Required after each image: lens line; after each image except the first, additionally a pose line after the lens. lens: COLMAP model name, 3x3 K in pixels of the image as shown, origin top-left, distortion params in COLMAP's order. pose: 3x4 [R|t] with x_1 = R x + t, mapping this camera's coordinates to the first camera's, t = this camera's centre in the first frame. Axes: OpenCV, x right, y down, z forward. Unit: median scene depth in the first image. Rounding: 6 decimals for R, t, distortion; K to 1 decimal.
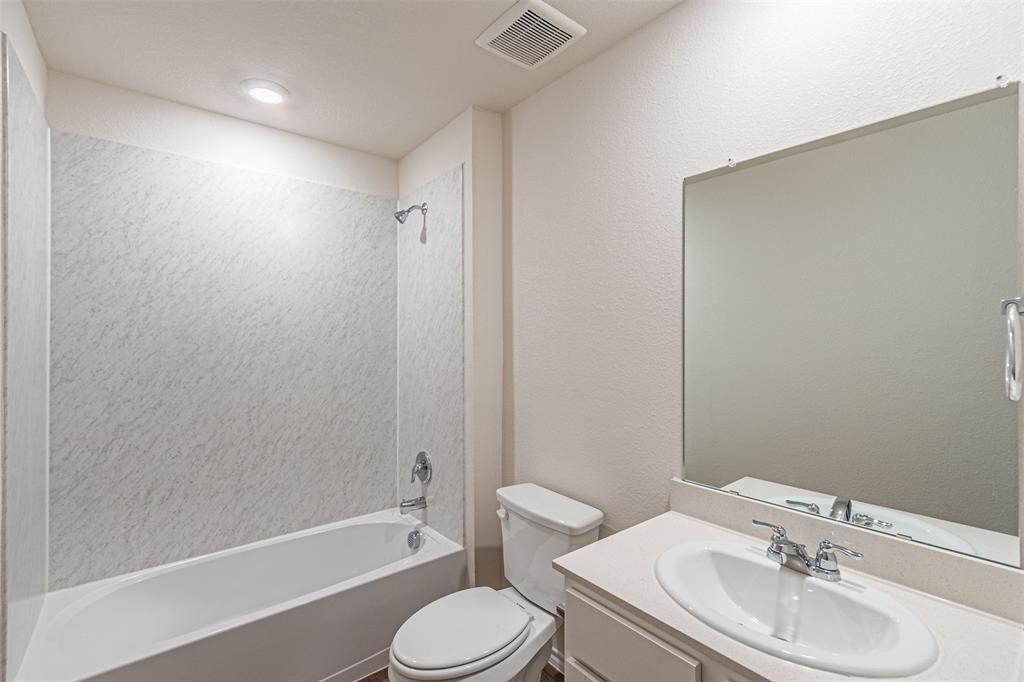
lens RADIAL K [[458.2, 0, 510.9], [0, 458.2, 336.3], [0, 0, 1]] dist [-0.000016, -0.000589]
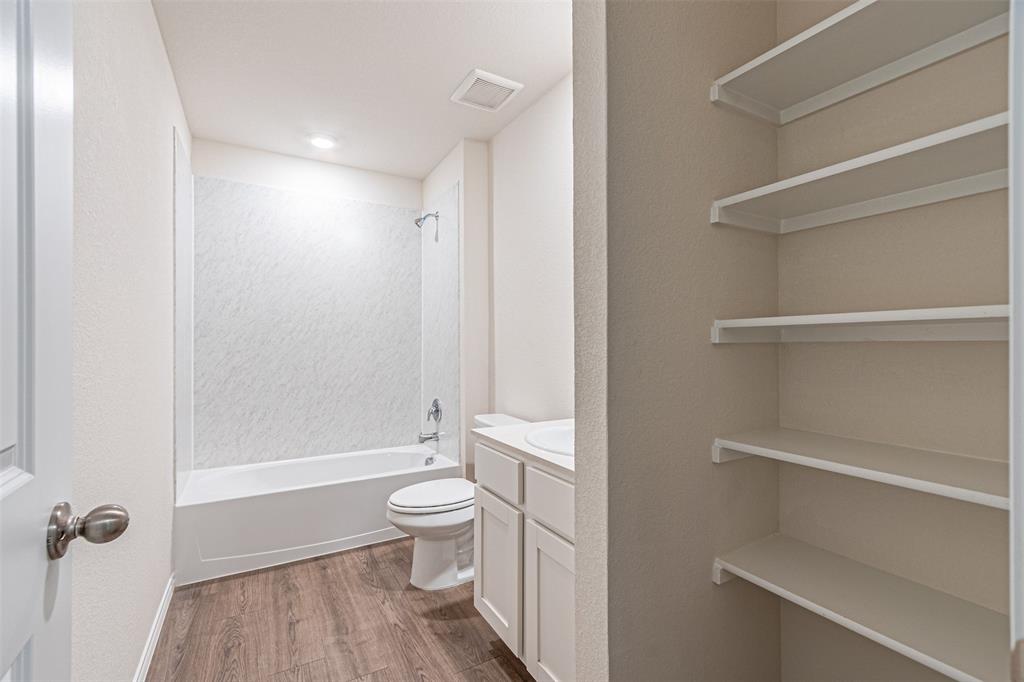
lens RADIAL K [[448.9, 0, 505.3], [0, 448.9, 342.3], [0, 0, 1]] dist [0.006228, 0.000080]
pose [[0.986503, 0.001199, -0.163738, 0.250216], [-0.000316, 0.999985, 0.005417, 0.092263], [0.163742, -0.005292, 0.986489, -0.291100]]
